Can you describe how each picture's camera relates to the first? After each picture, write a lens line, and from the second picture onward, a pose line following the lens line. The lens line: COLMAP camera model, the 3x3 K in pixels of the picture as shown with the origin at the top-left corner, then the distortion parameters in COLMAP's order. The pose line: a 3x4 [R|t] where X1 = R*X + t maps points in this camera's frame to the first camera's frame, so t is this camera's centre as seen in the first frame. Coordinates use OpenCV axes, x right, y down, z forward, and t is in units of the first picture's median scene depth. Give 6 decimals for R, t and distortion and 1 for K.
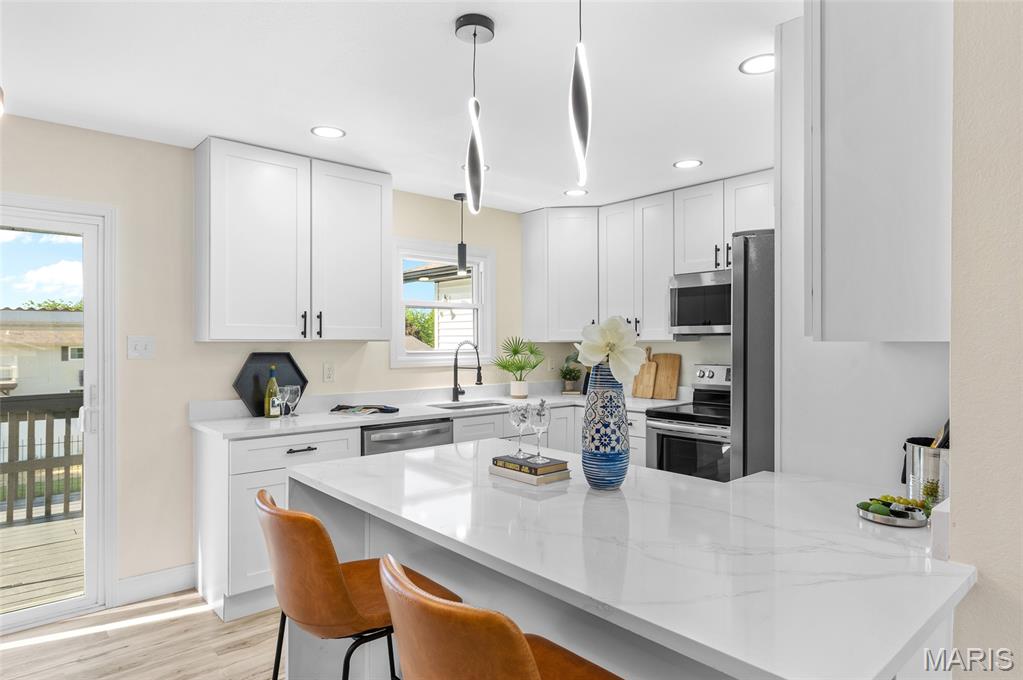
lens RADIAL K [[589.3, 0, 515.1], [0, 589.3, 344.4], [0, 0, 1]] dist [0.031141, 0.001009]
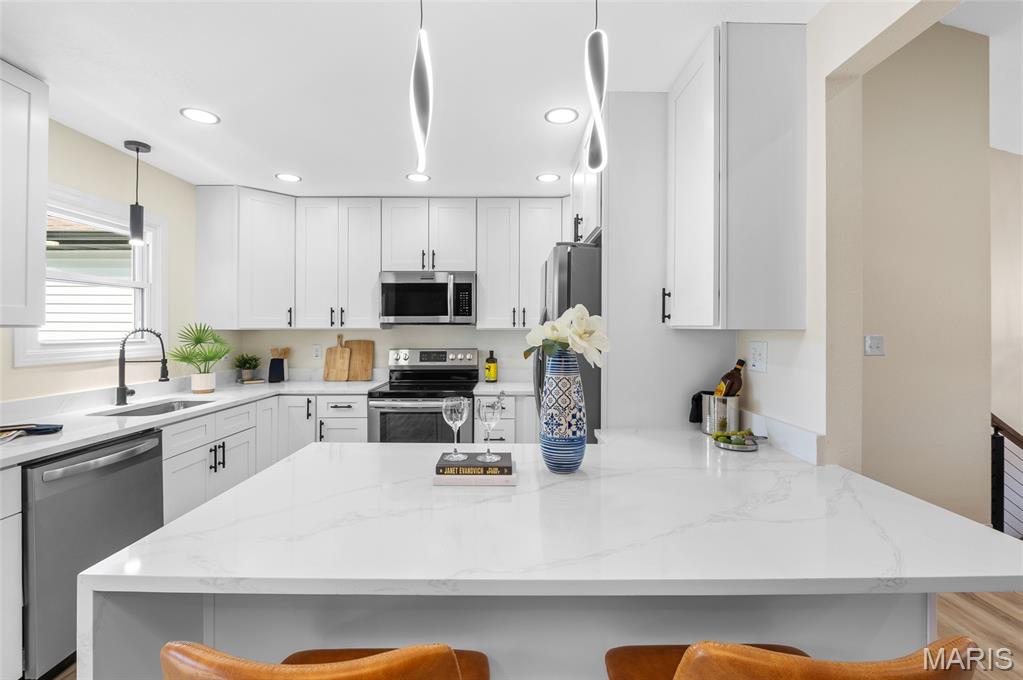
lens RADIAL K [[448.2, 0, 509.5], [0, 448.2, 326.5], [0, 0, 1]] dist [-0.004926, -0.001536]
pose [[0.662256, 0.009121, 0.749222, -0.206649], [0.000299, 0.999923, -0.012437, 0.000218], [-0.749278, 0.008460, 0.662202, 0.227431]]
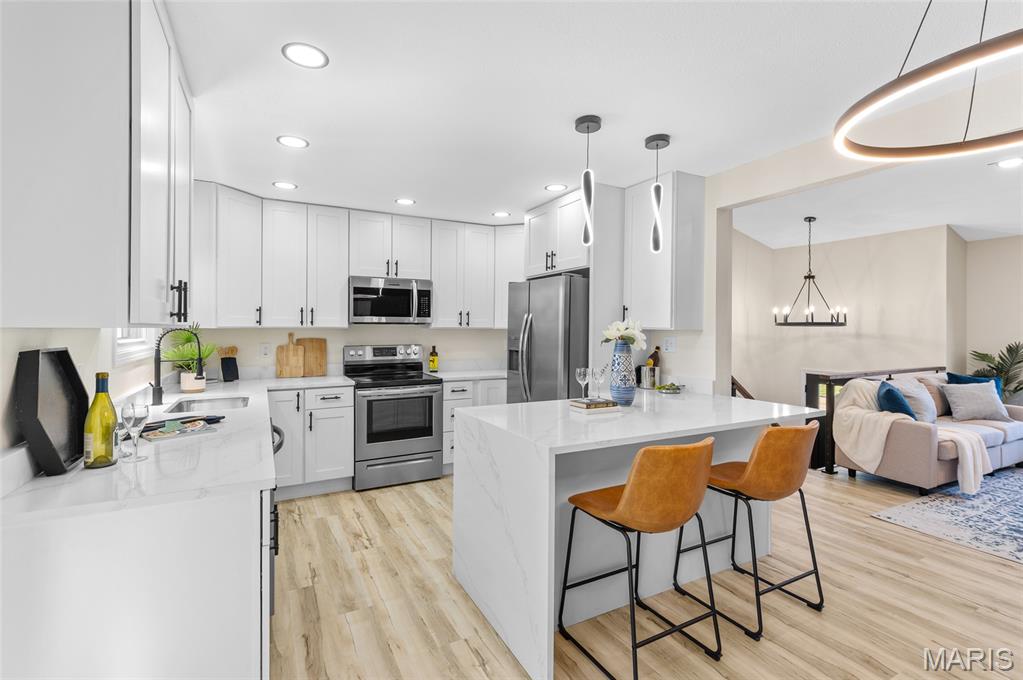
lens RADIAL K [[448.2, 0, 491.1], [0, 448.2, 331.0], [0, 0, 1]] dist [-0.004926, -0.001536]
pose [[0.245729, -0.001491, 0.969338, -0.563948], [0.000503, 0.999999, 0.001411, -0.000099], [-0.969339, 0.000141, 0.245729, 0.443798]]
